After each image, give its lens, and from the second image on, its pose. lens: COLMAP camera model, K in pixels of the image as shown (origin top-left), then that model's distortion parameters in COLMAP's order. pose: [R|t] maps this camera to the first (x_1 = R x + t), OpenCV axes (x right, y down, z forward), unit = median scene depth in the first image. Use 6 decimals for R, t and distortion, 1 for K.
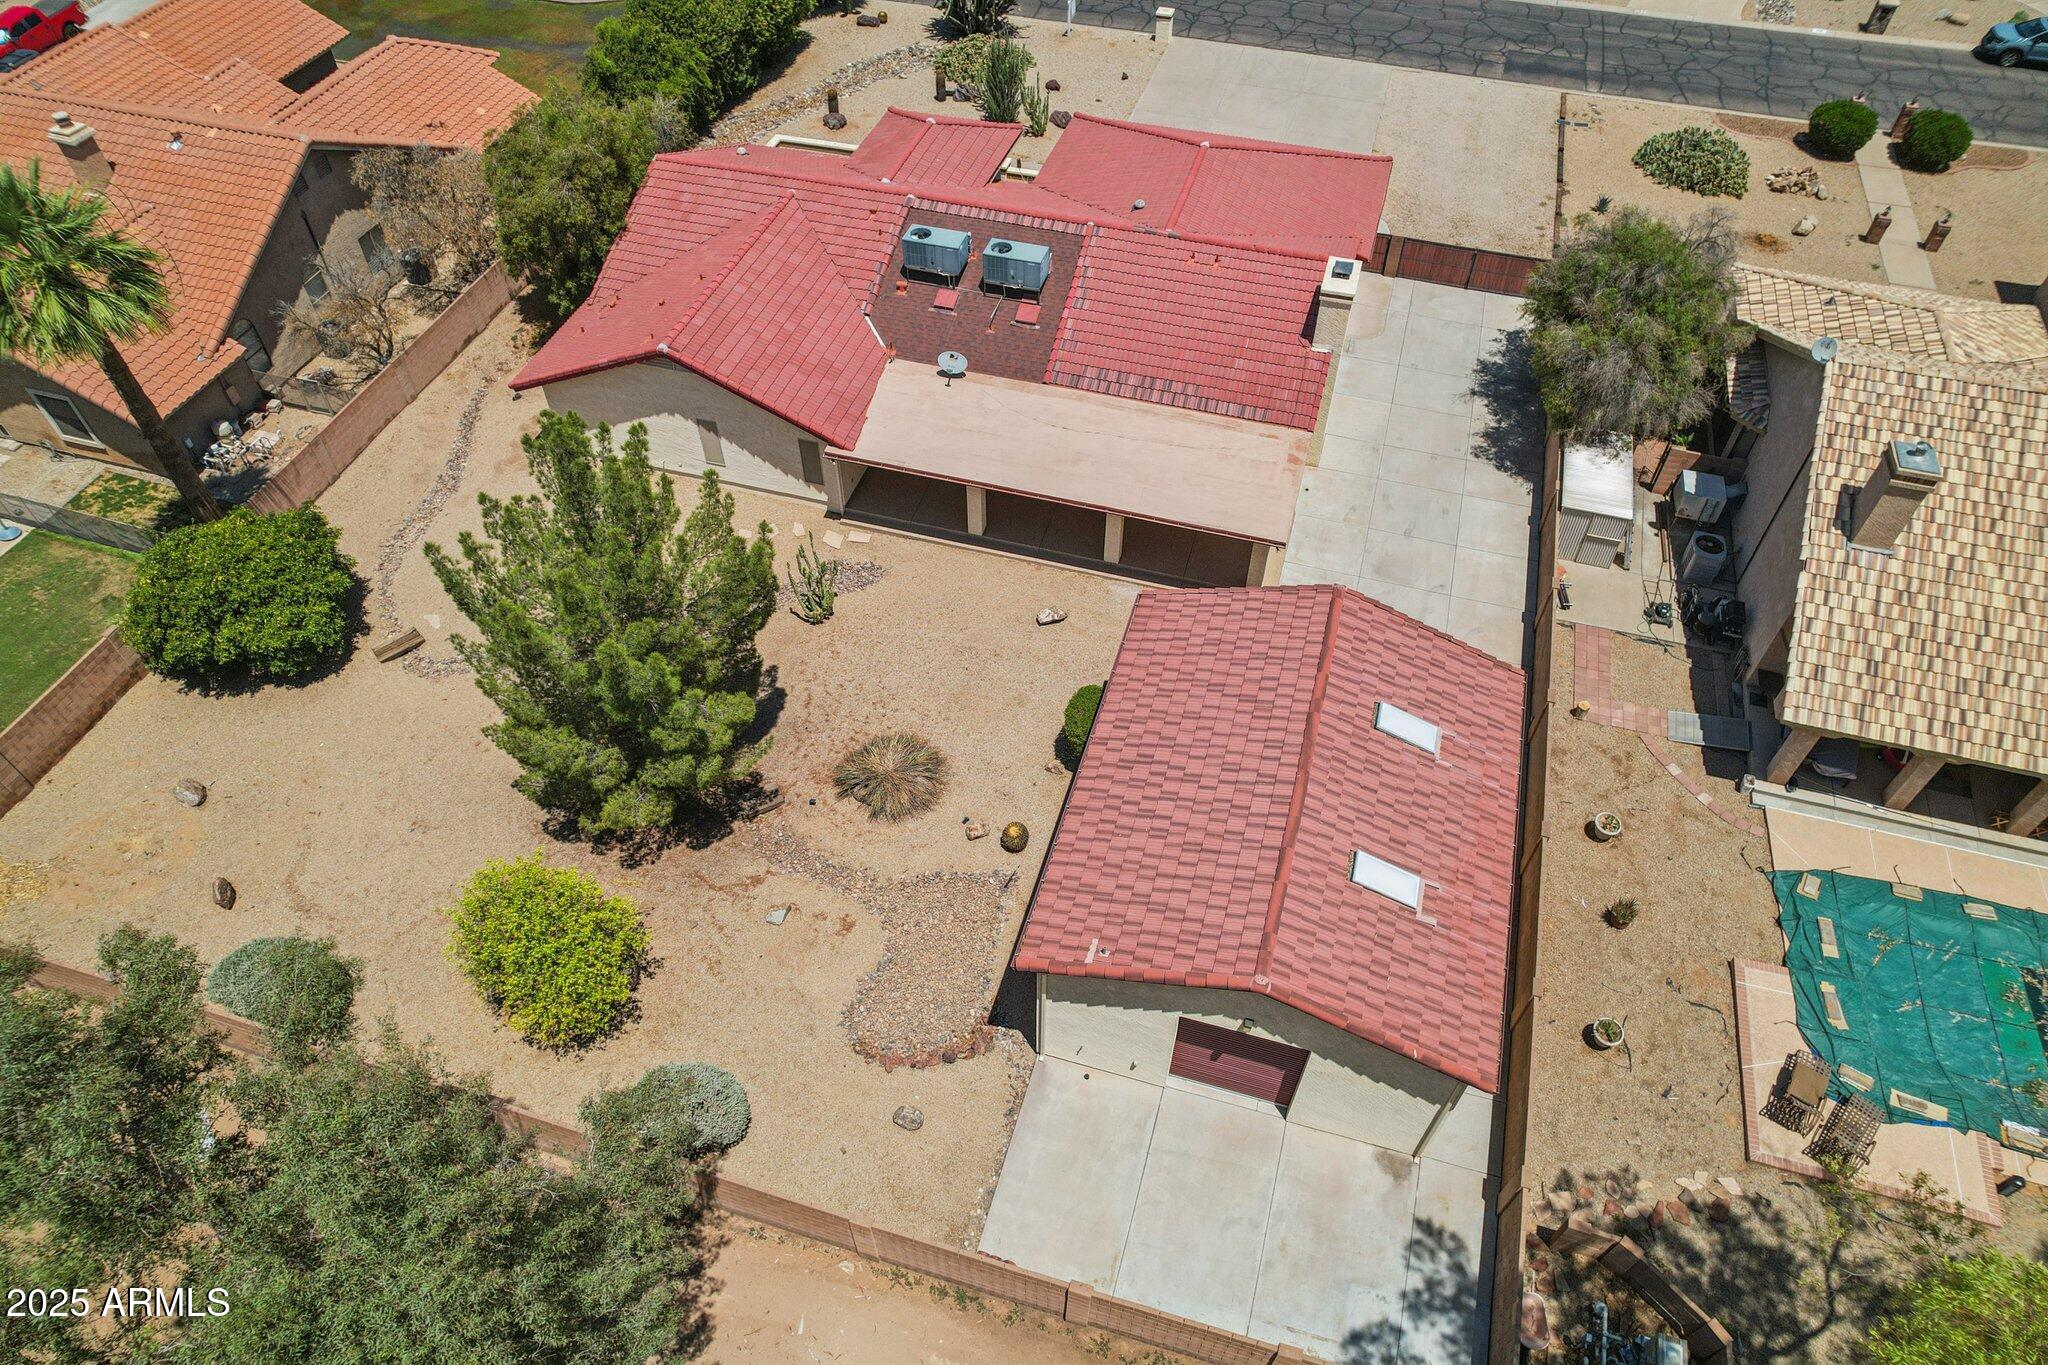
lens RADIAL K [[1308.7, 0, 1023.9], [0, 1308.7, 689.8], [0, 0, 1]] dist [-0.075132, 0.068698]
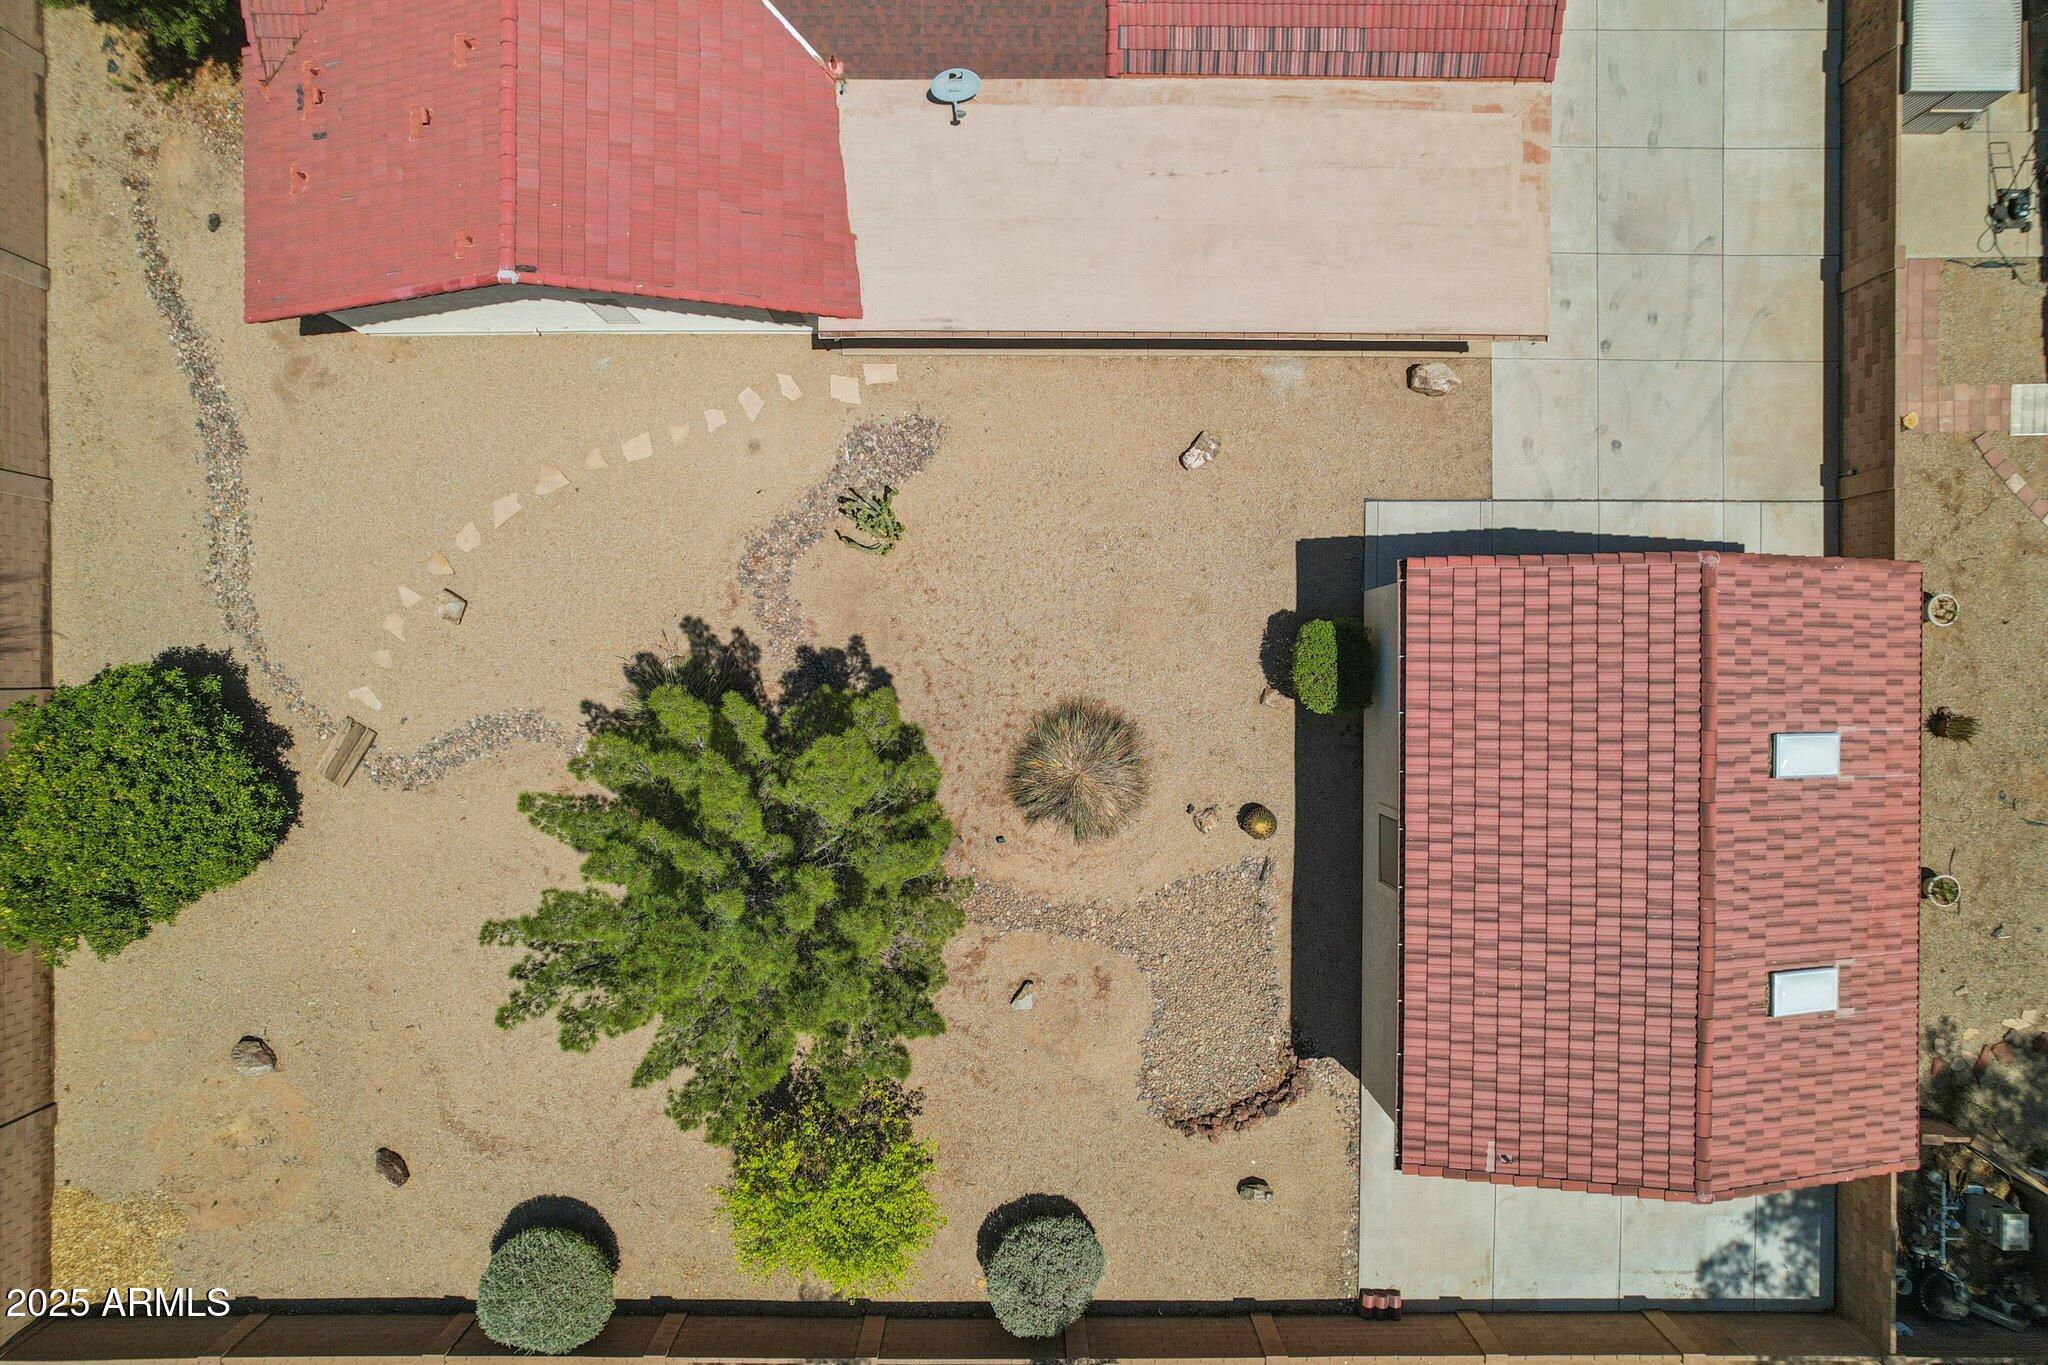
lens RADIAL K [[1330.6, 0, 1026.4], [0, 1330.6, 685.6], [0, 0, 1]] dist [-0.077506, 0.072321]
pose [[0.957916, -0.287028, 0.003388, -0.103429], [0.213217, 0.719385, 0.661078, -0.439841], [-0.192185, -0.632535, 0.750310, 0.373314]]
